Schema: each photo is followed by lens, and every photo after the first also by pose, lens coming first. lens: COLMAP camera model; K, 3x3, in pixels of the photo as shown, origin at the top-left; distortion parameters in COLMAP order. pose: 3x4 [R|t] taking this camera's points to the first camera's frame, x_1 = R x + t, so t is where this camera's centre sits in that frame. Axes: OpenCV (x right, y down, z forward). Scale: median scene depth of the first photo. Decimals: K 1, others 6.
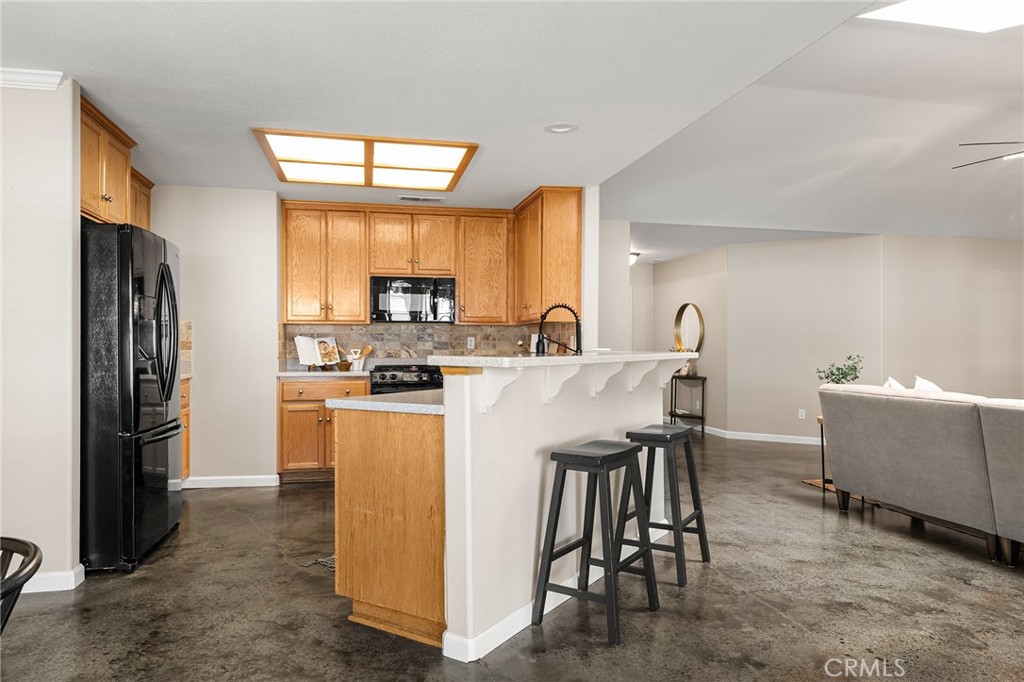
lens RADIAL K [[678.2, 0, 513.0], [0, 678.2, 331.9], [0, 0, 1]] dist [-0.001146, 0.002917]
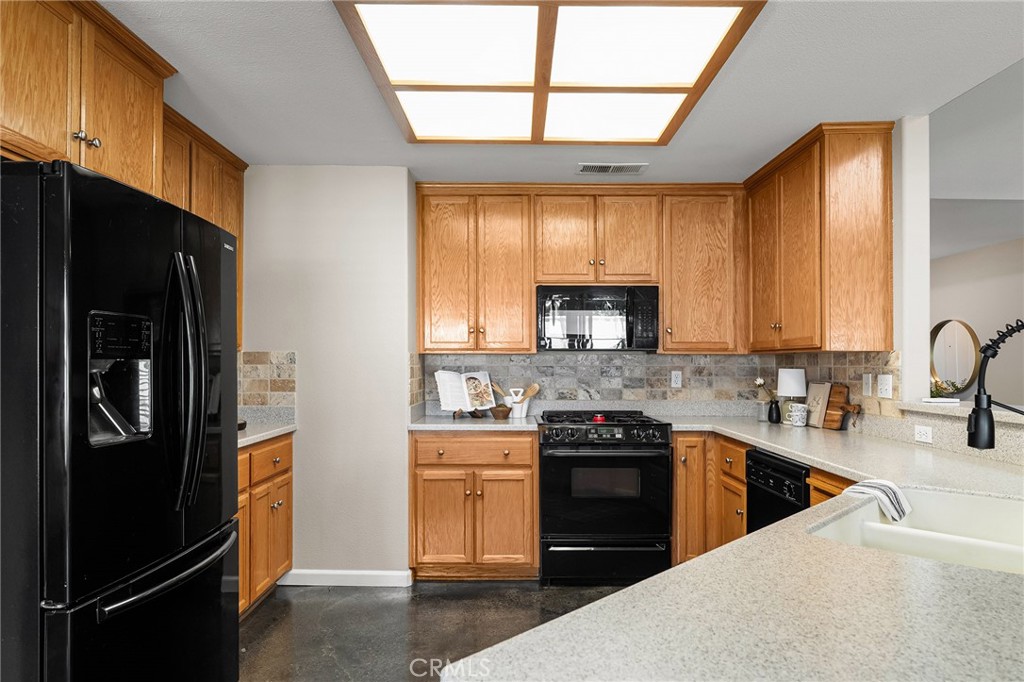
lens RADIAL K [[624.3, 0, 517.4], [0, 624.3, 347.7], [0, 0, 1]] dist [0.001006, 0.004661]
pose [[0.976851, -0.004761, -0.213868, -0.093312], [0.003439, 0.999973, -0.006555, -0.013941], [0.213893, 0.005668, 0.976841, 0.369208]]
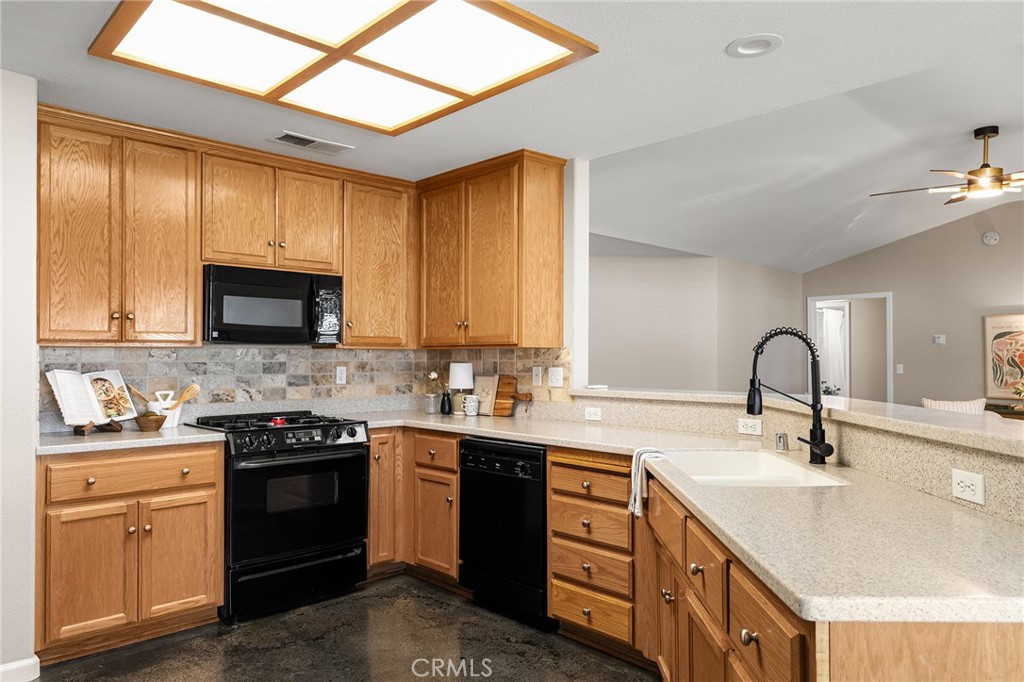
lens RADIAL K [[684.4, 0, 512.3], [0, 684.4, 342.1], [0, 0, 1]] dist [-0.002121, 0.003020]
pose [[0.858789, 0.009304, 0.512245, -0.289378], [-0.007129, 0.999955, -0.006211, -0.014733], [-0.512280, 0.001682, 0.858817, 0.374320]]
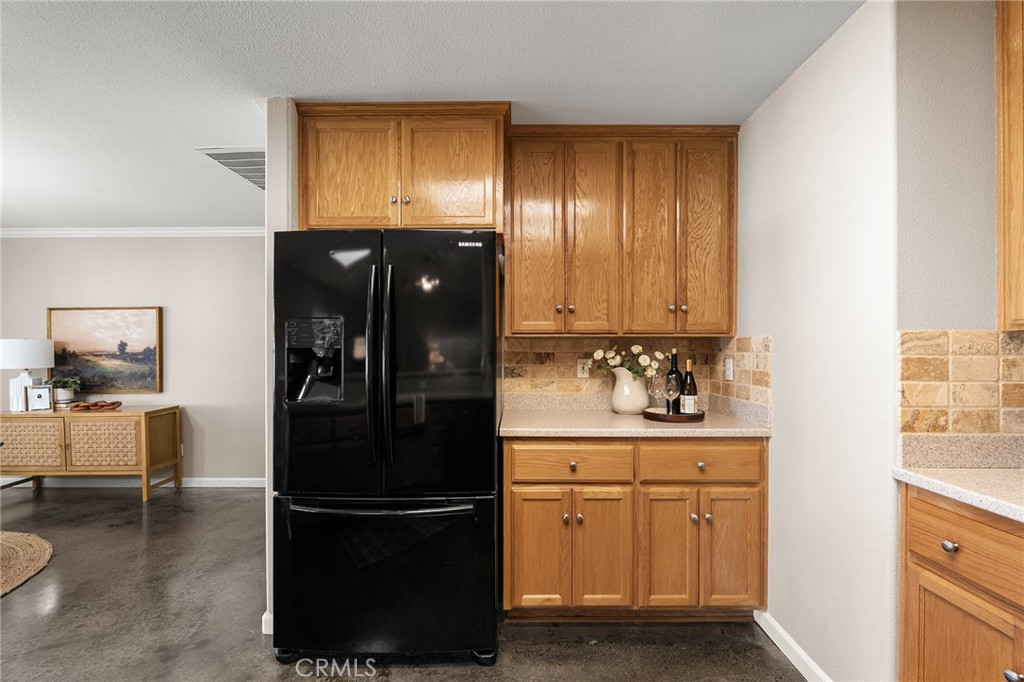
lens RADIAL K [[456.1, 0, 515.3], [0, 456.1, 348.9], [0, 0, 1]] dist [-0.000395, 0.000215]
pose [[-0.218747, 0.000663, -0.975781, -0.055428], [0.017151, 0.999848, -0.003165, -0.007354], [0.975631, -0.017428, -0.218725, 0.803725]]
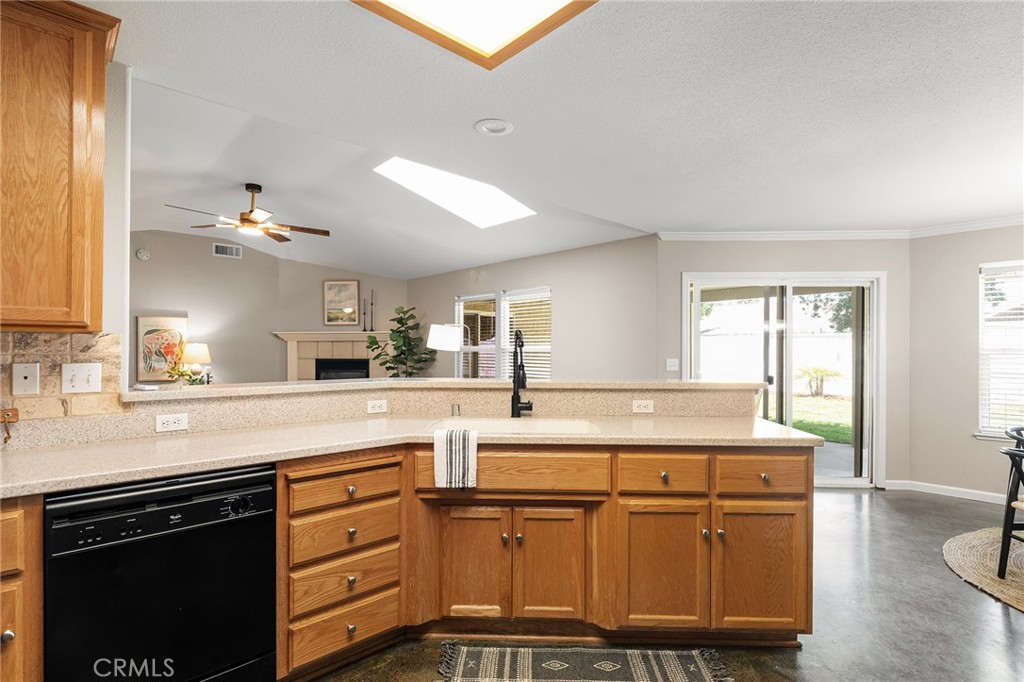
lens RADIAL K [[506.6, 0, 507.8], [0, 506.6, 344.8], [0, 0, 1]] dist [0.004092, 0.000885]
pose [[-0.510322, 0.005869, 0.859963, -0.328616], [-0.019726, 0.999634, -0.018529, -0.005690], [-0.859757, -0.026419, -0.510019, 0.857385]]
